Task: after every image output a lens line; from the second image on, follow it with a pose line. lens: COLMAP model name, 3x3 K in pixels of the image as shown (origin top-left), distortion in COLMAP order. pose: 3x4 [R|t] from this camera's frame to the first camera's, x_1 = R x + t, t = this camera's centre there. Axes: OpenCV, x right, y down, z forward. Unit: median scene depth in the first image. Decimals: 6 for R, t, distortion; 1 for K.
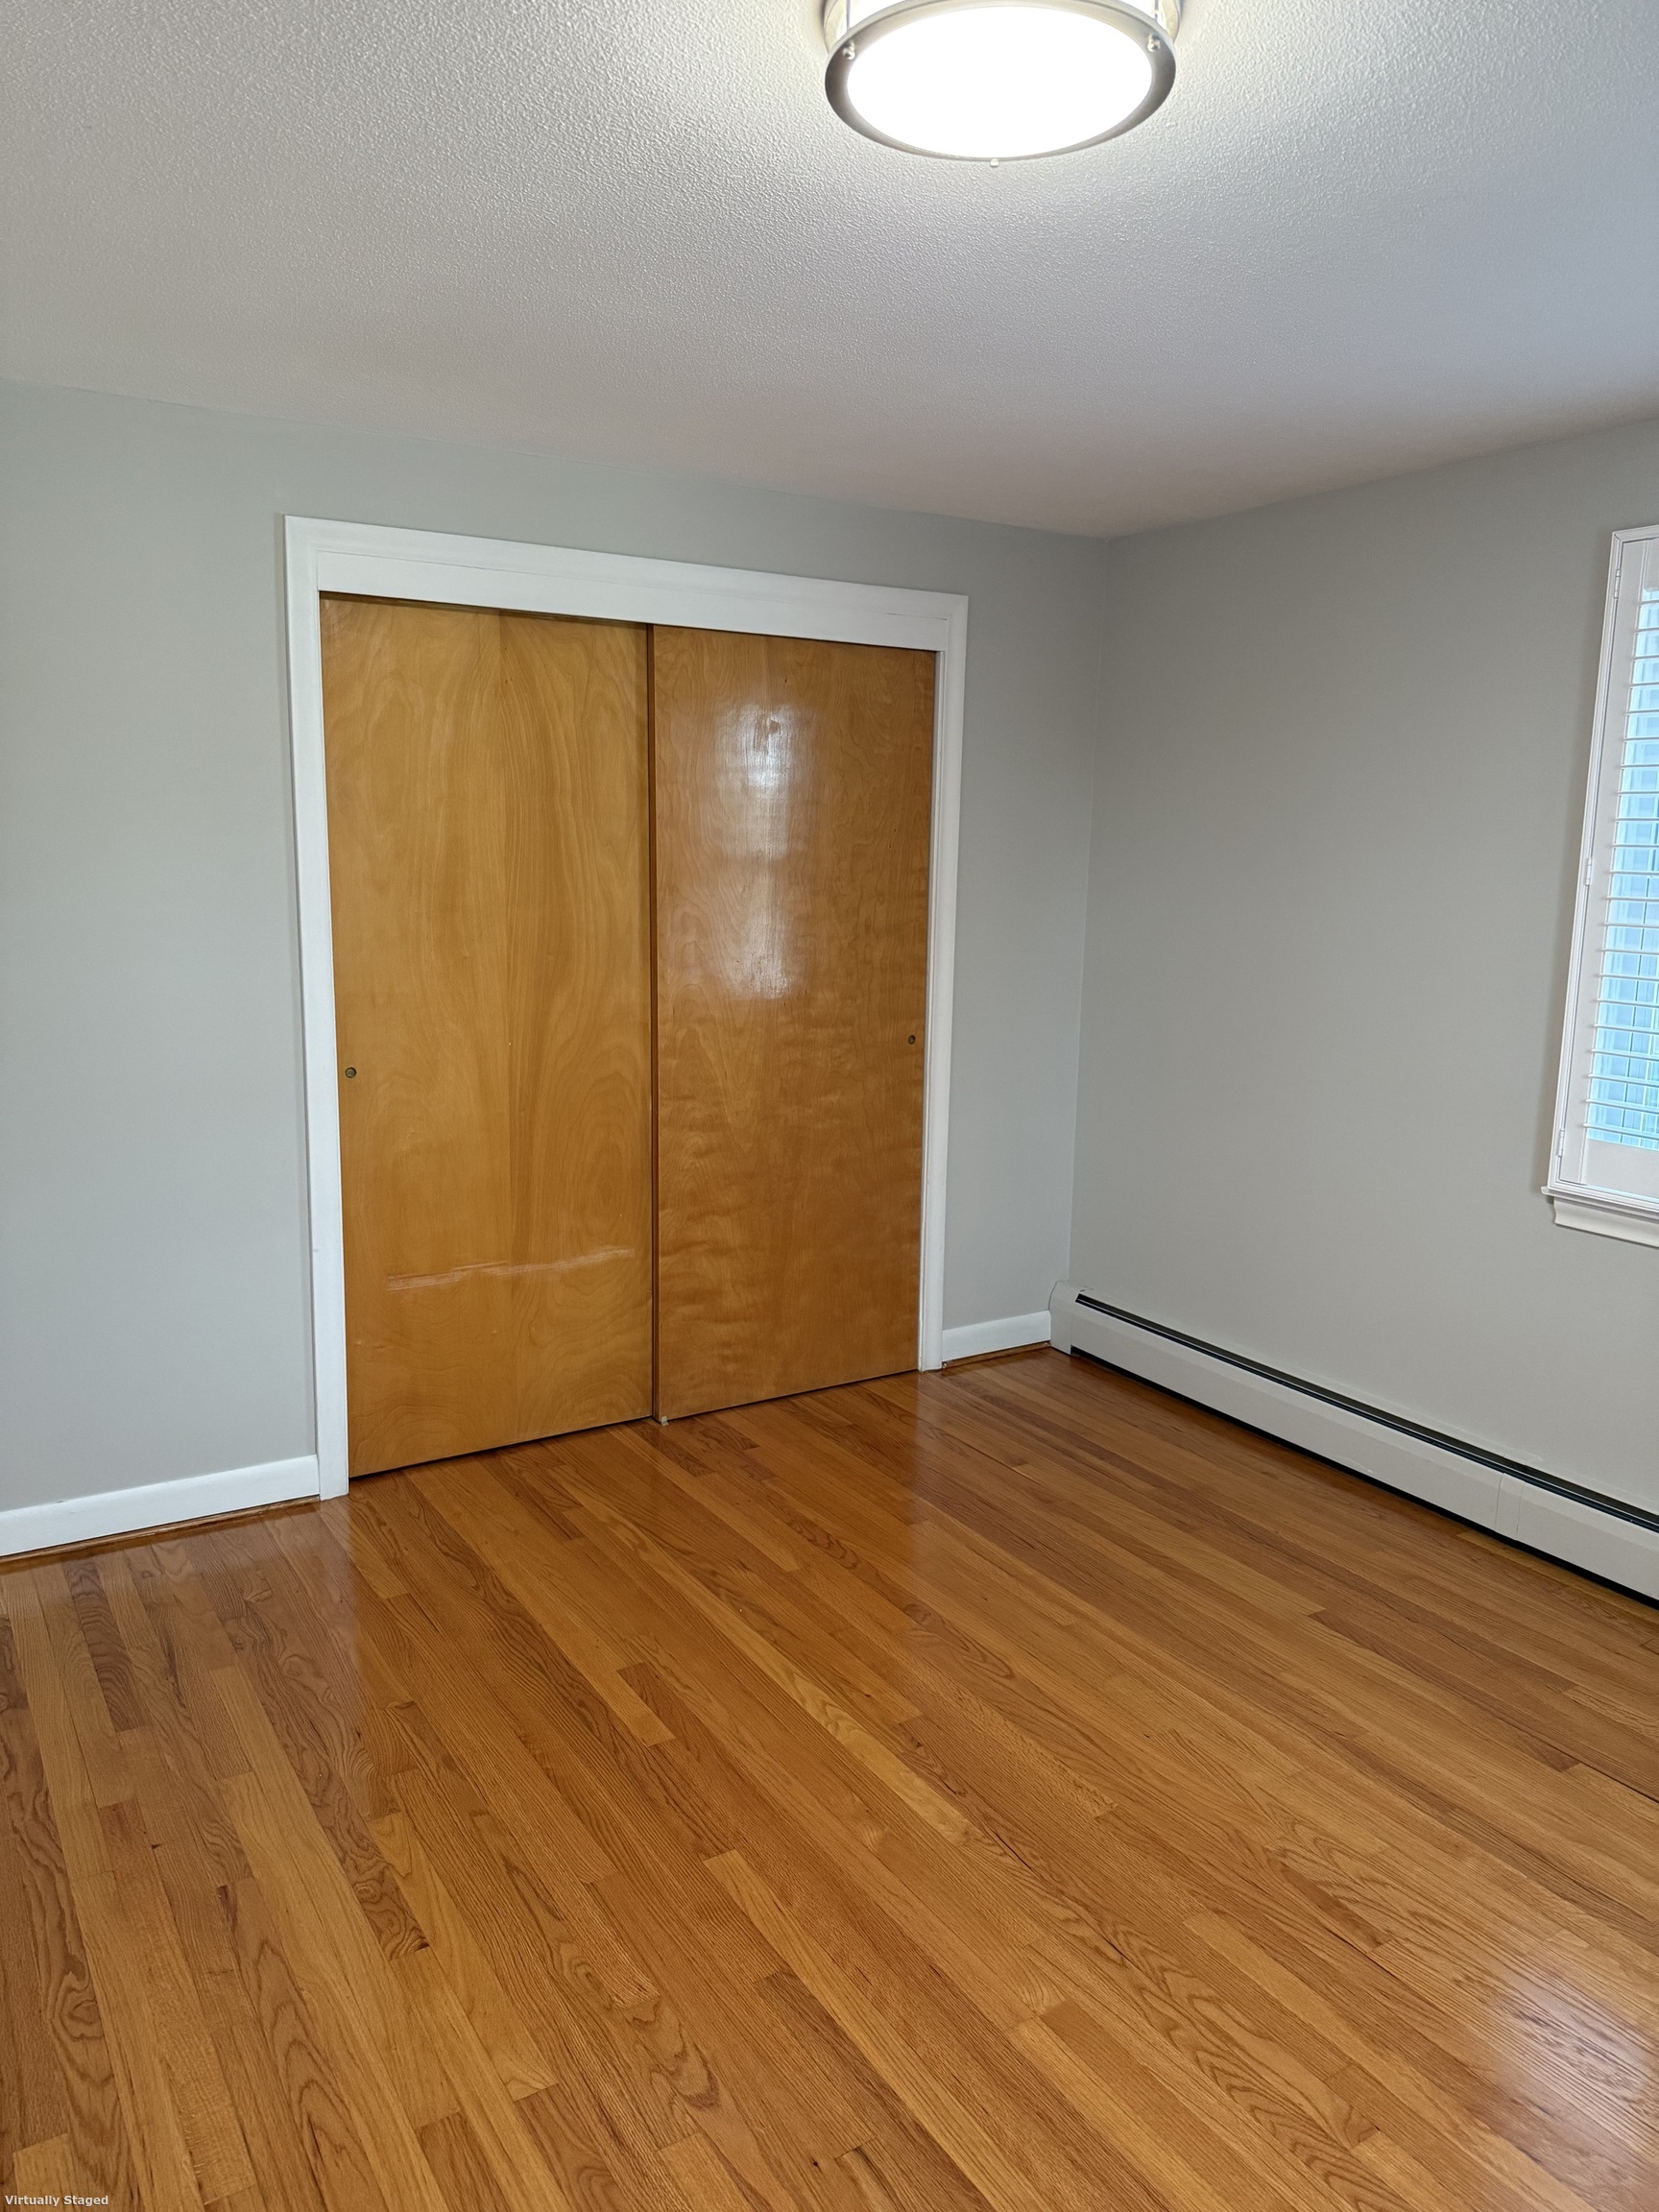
lens RADIAL K [[1552.7, 0, 818.0], [0, 1552.7, 1111.5], [0, 0, 1]] dist [-0.007791, -0.003192]
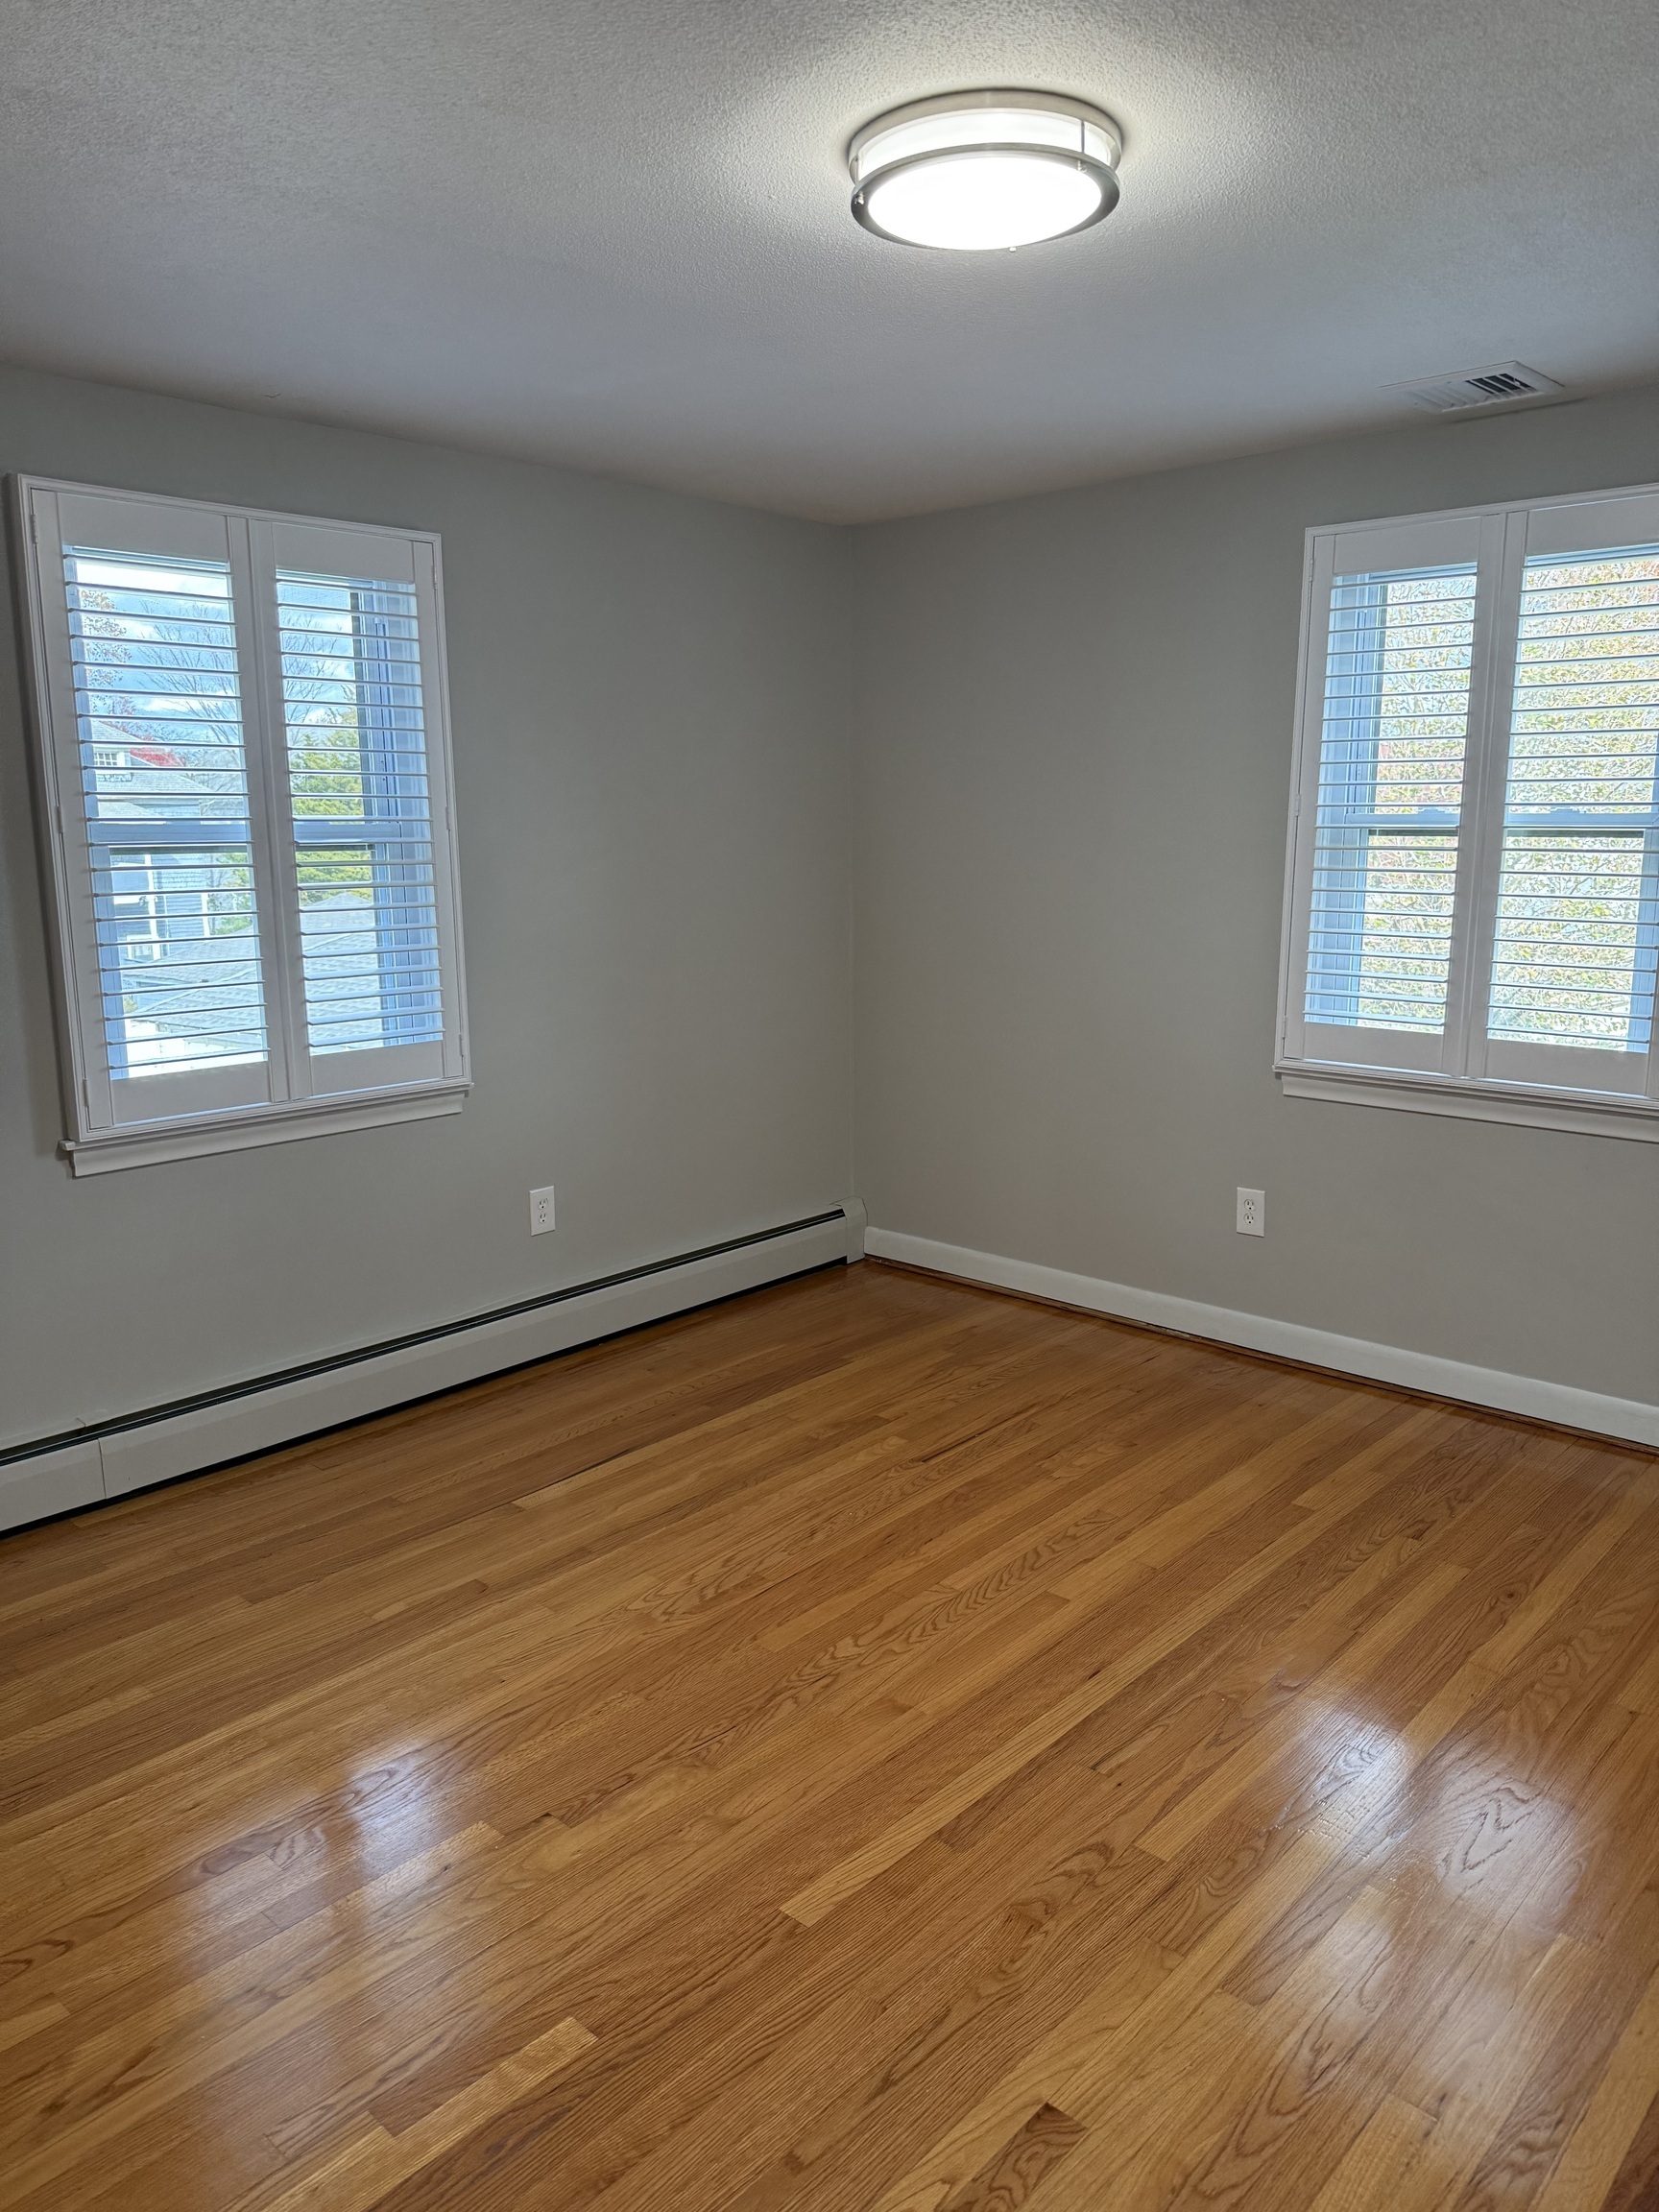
lens RADIAL K [[1552.2, 0, 829.5], [0, 1552.2, 1106.0], [0, 0, 1]] dist [0.003766, -0.005698]
pose [[-0.253537, -0.205979, 0.945141, -0.996774], [0.175441, 0.951070, 0.254334, -0.241384], [-0.951283, 0.230299, -0.204995, 1.264276]]
